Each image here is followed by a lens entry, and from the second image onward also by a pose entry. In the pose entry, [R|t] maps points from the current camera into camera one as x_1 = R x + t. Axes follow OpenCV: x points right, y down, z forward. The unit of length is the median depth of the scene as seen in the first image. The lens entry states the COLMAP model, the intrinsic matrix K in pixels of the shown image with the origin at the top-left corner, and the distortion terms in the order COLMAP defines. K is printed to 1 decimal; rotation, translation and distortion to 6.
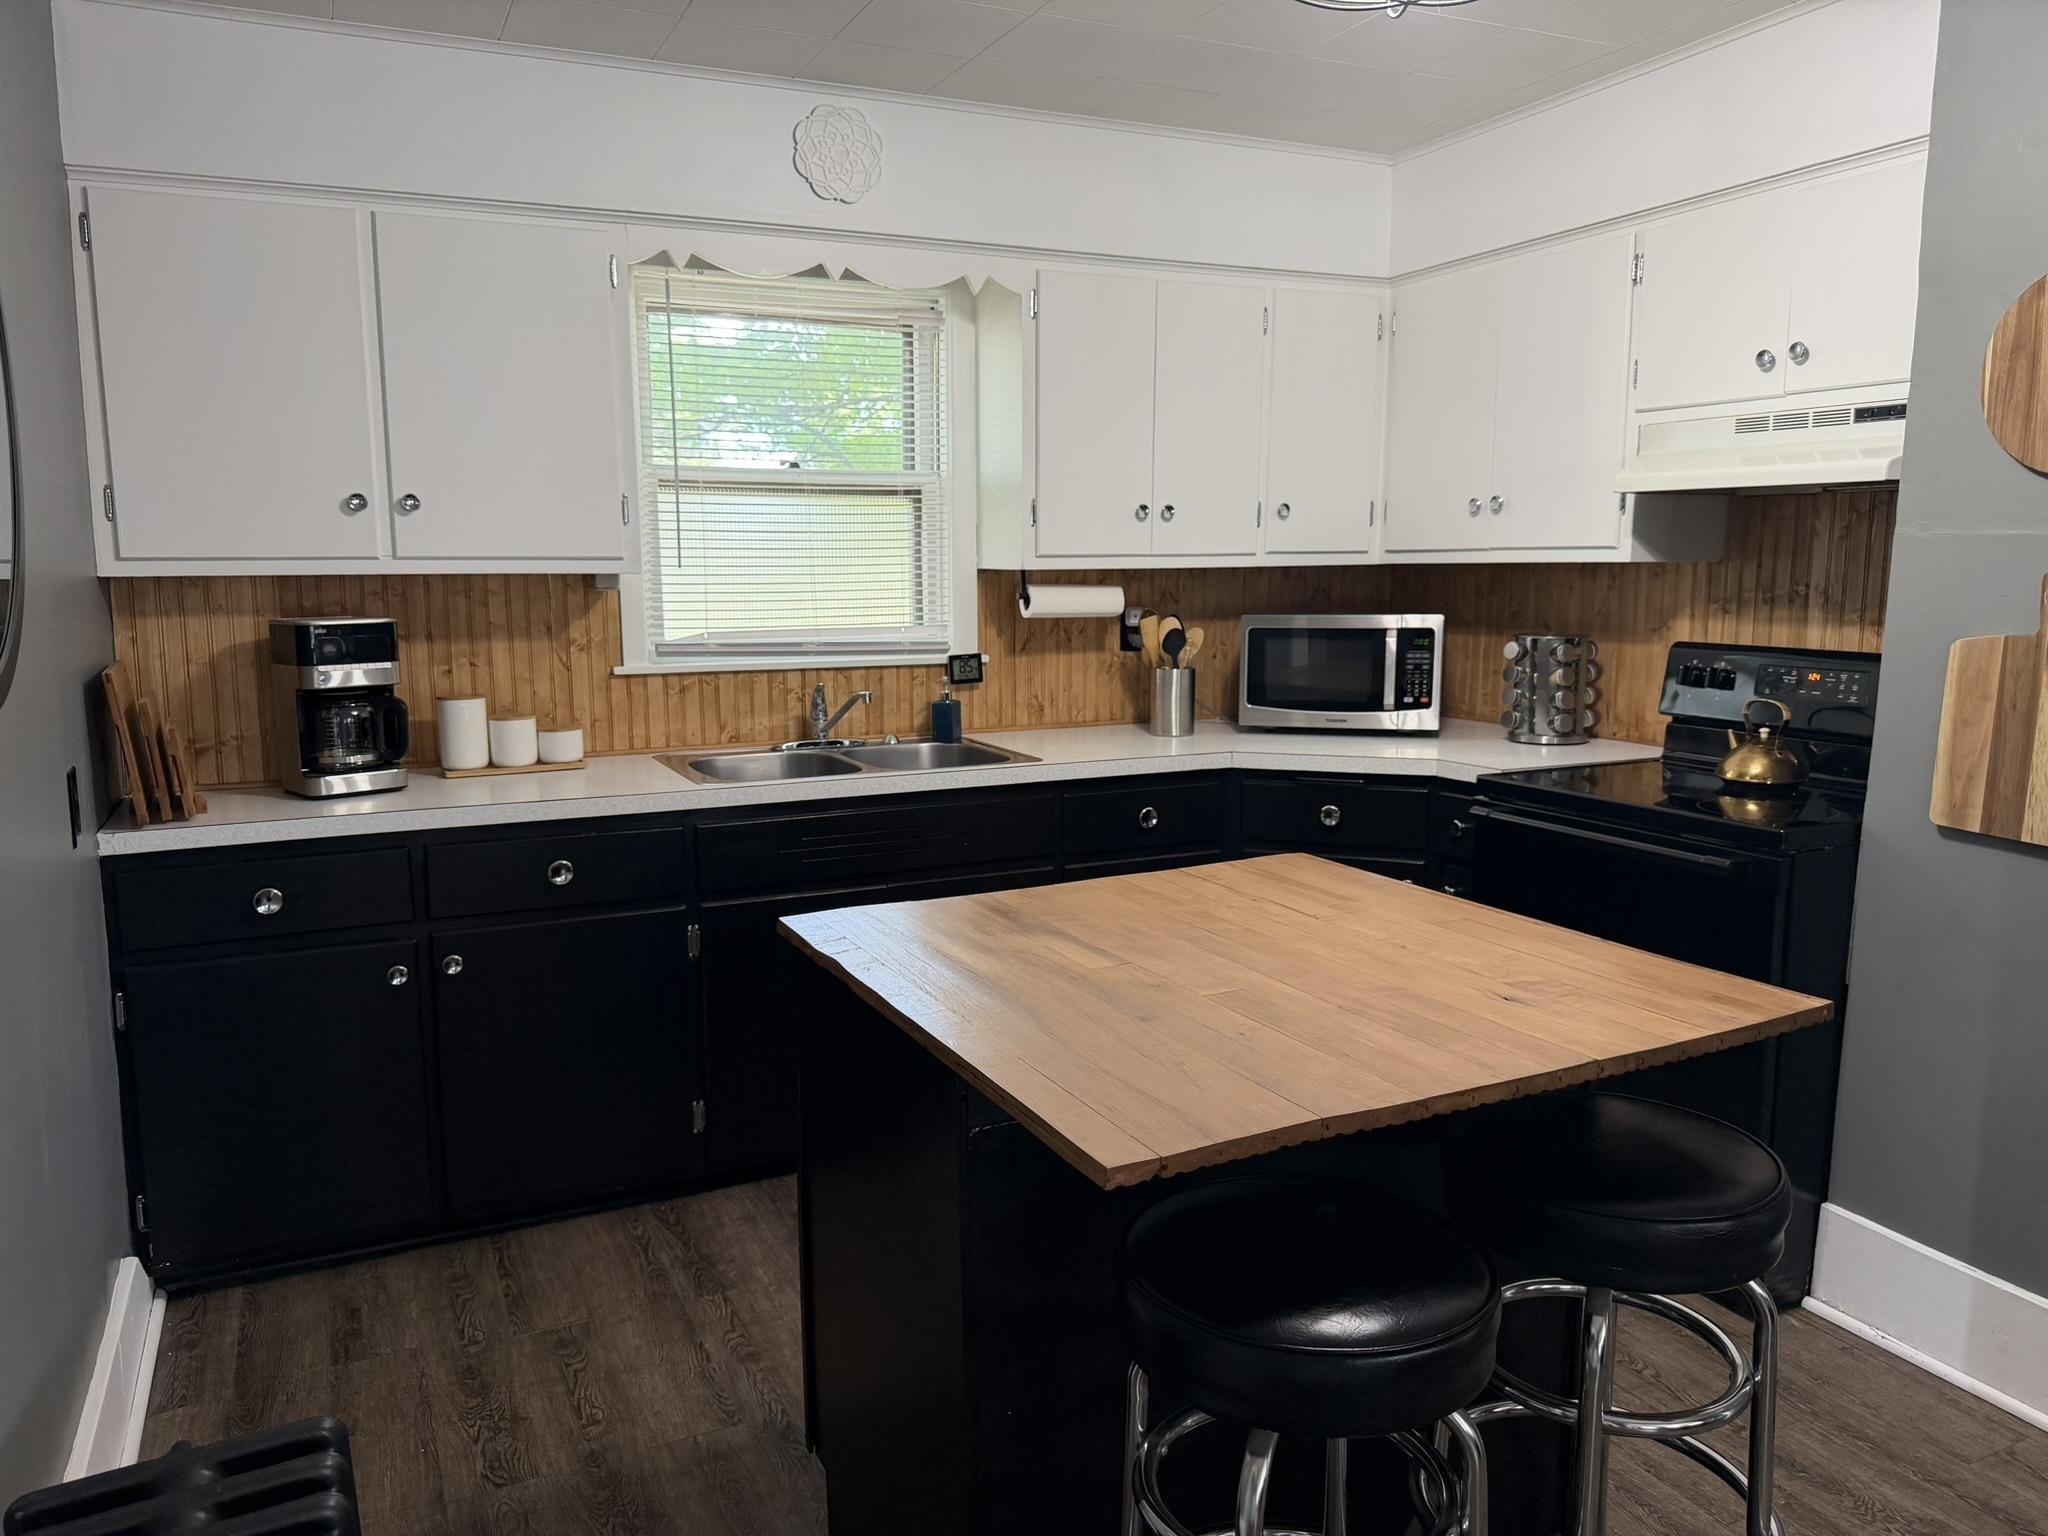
lens RADIAL K [[1428.5, 0, 1012.0], [0, 1428.5, 783.3], [0, 0, 1]] dist [0.049862, -0.055000]
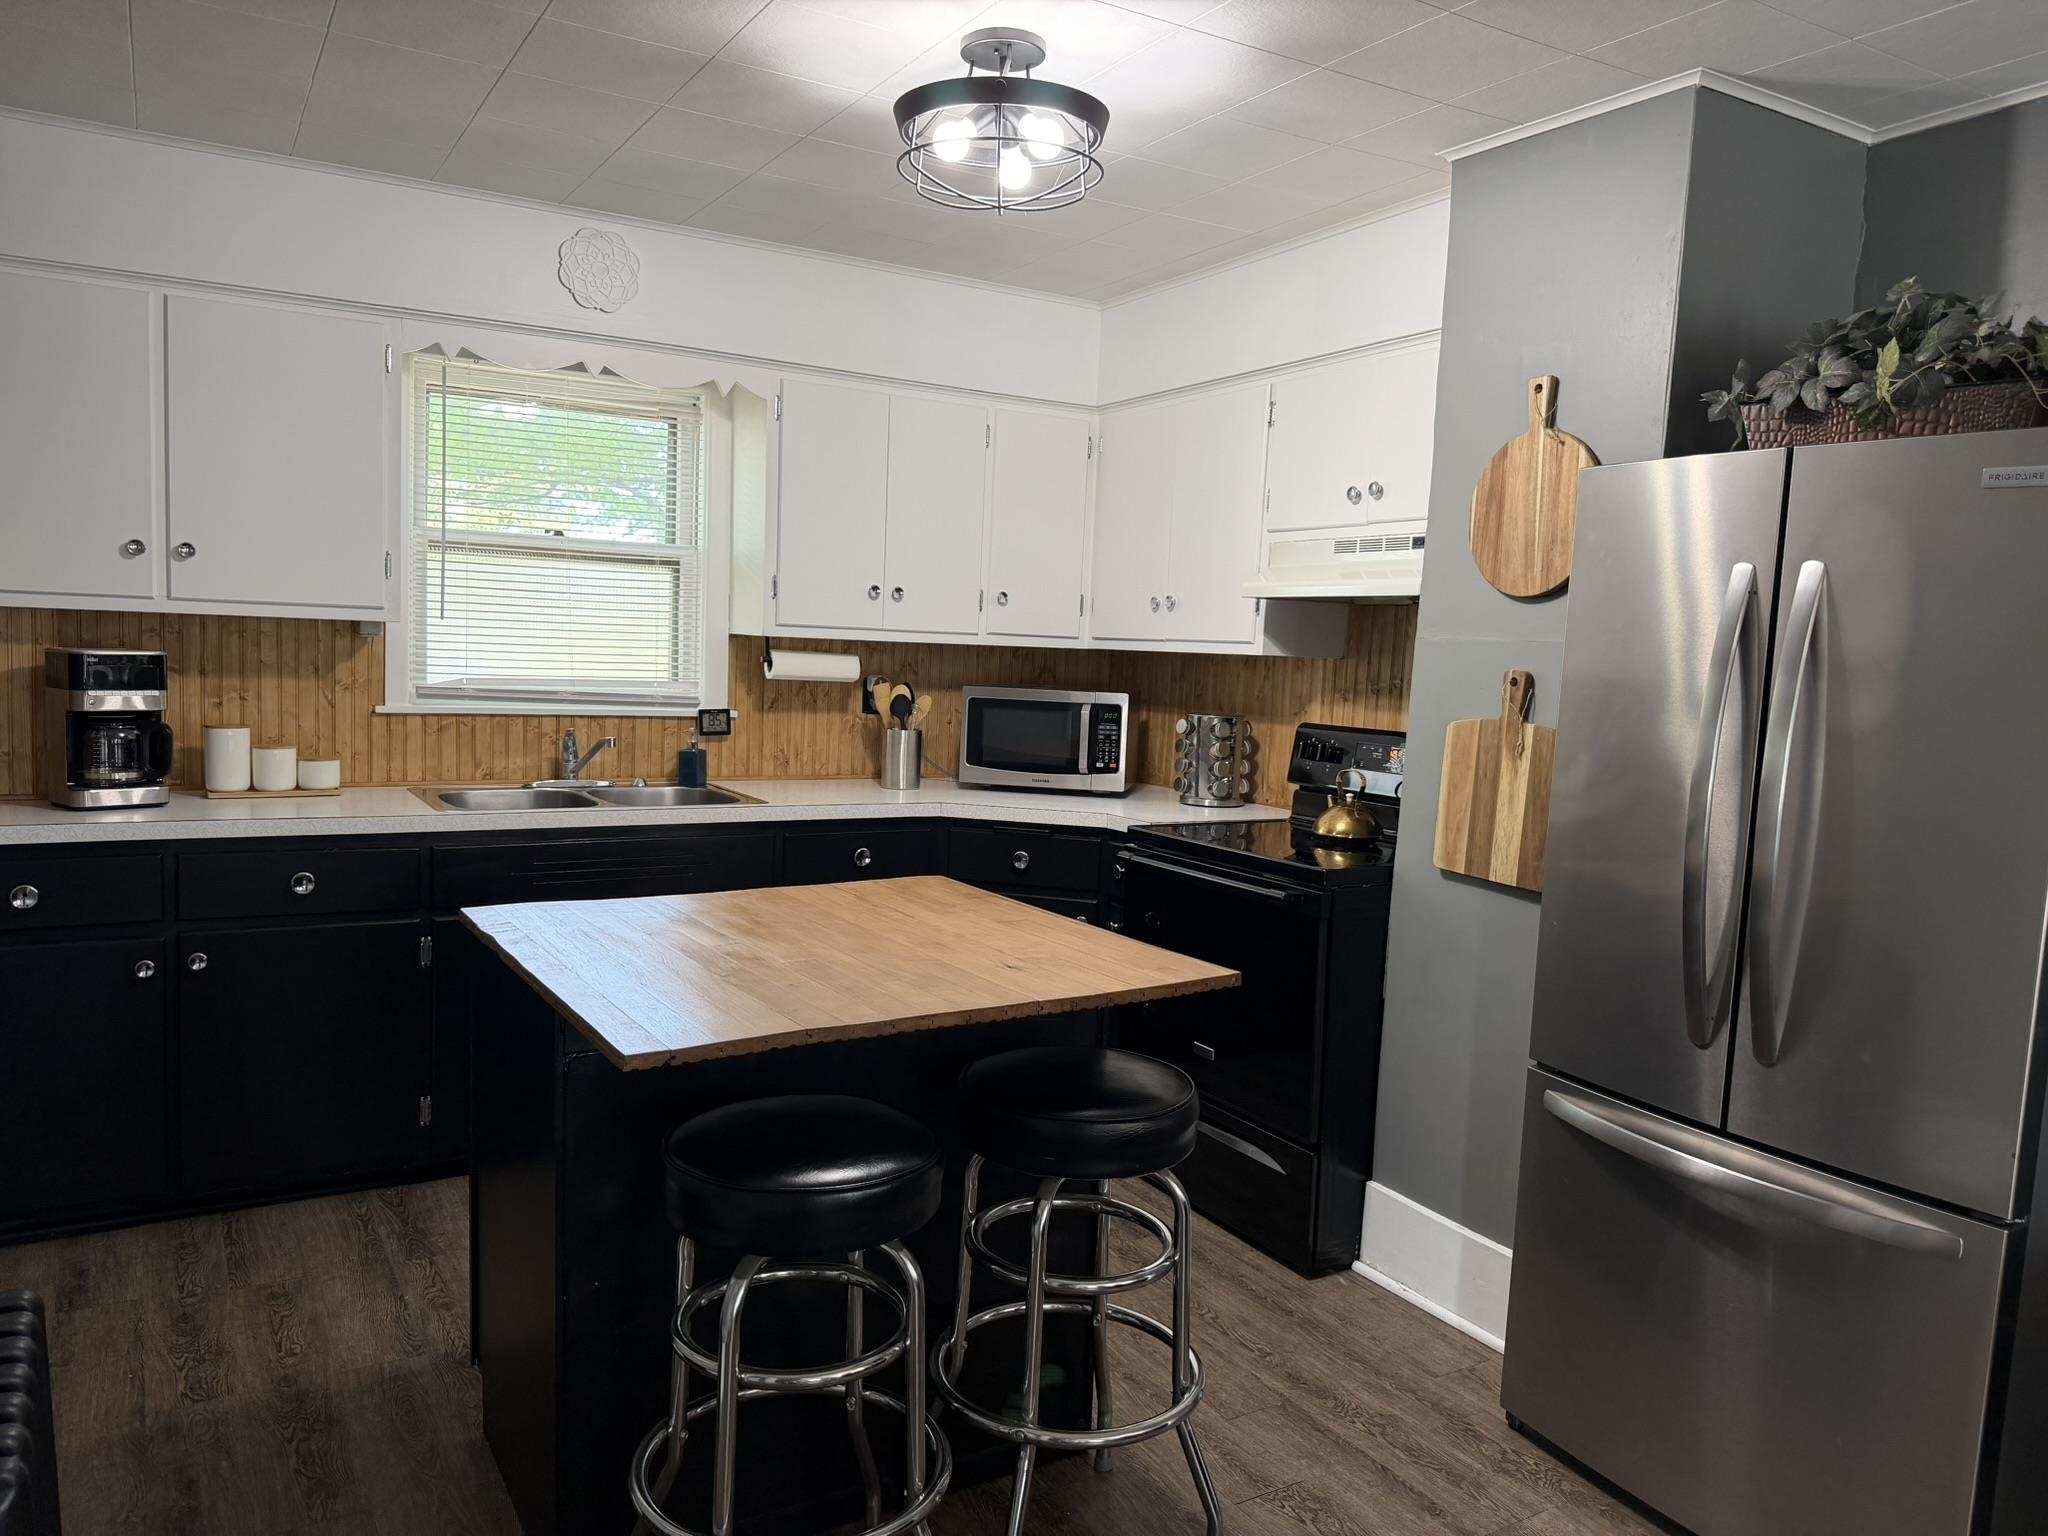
lens RADIAL K [[1428.5, 0, 1011.3], [0, 1428.5, 792.3], [0, 0, 1]] dist [0.049862, -0.055000]
pose [[0.994837, 0.035674, 0.095013, 0.117200], [-0.030857, 0.998186, -0.051688, 0.030728], [-0.096685, 0.048489, 0.994133, -0.163932]]
